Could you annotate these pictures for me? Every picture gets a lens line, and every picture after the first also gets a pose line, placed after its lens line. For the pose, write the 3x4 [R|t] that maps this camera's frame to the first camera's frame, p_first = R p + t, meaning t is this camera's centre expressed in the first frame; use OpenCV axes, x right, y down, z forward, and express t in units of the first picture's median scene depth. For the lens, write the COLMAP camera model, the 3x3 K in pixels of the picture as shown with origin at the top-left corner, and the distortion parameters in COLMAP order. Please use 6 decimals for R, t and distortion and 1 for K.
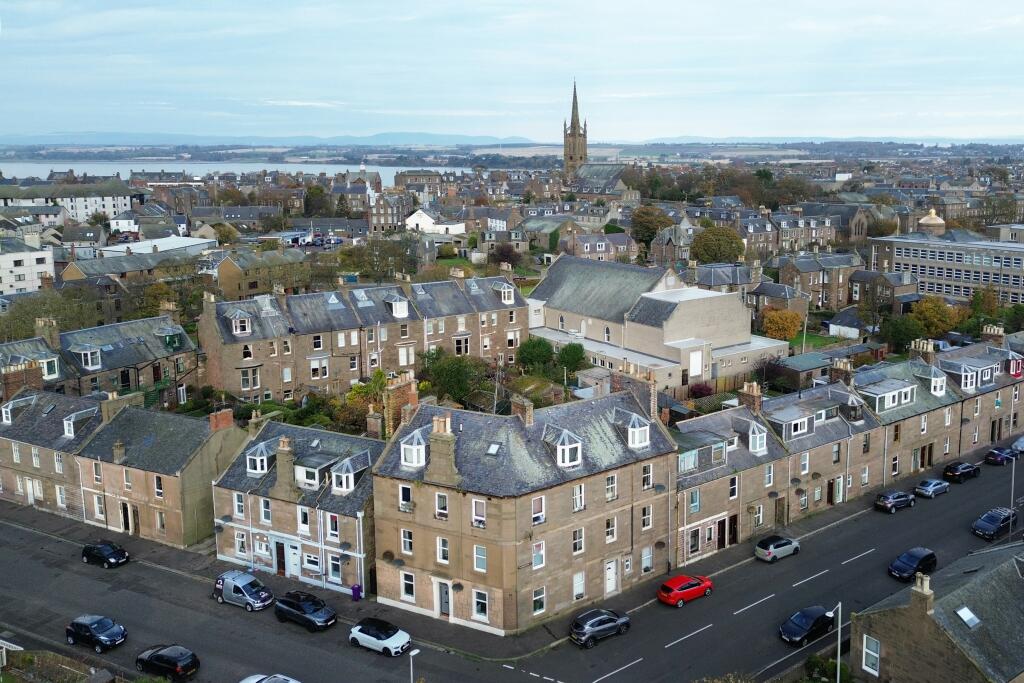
lens RADIAL K [[893.9, 0, 512.0], [0, 893.9, 341.5], [0, 0, 1]] dist [0.040298, -0.010211]
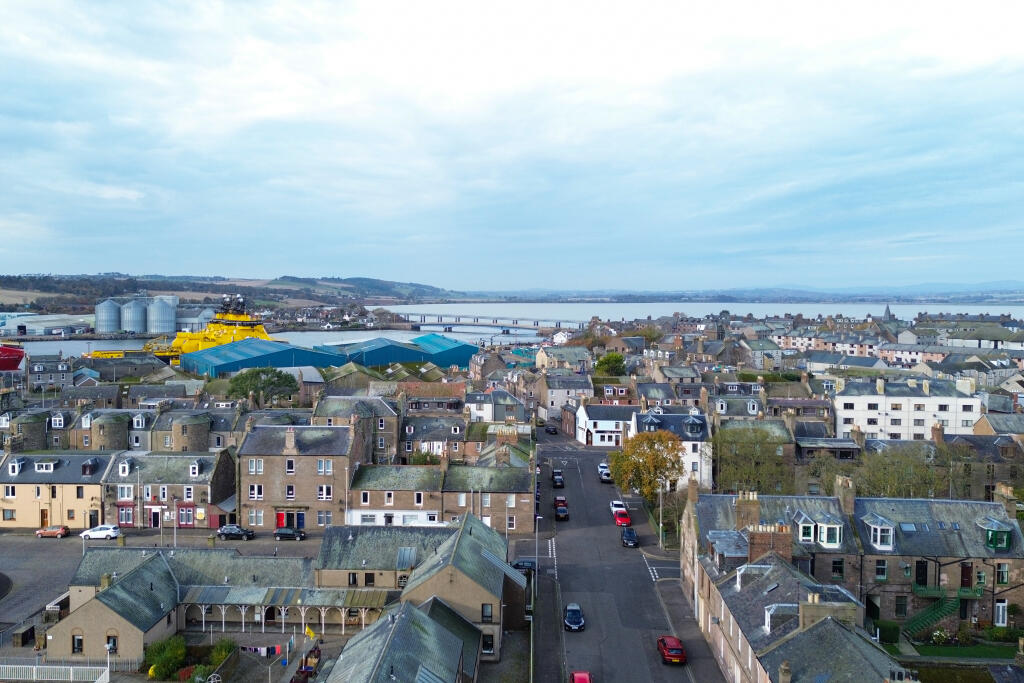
lens RADIAL K [[893.9, 0, 512.0], [0, 893.9, 341.5], [0, 0, 1]] dist [0.040298, -0.010211]
pose [[0.520084, 0.068084, -0.851397, 0.044917], [-0.199040, 0.979034, -0.043295, -0.049378], [0.830599, 0.191979, 0.522732, 0.239575]]
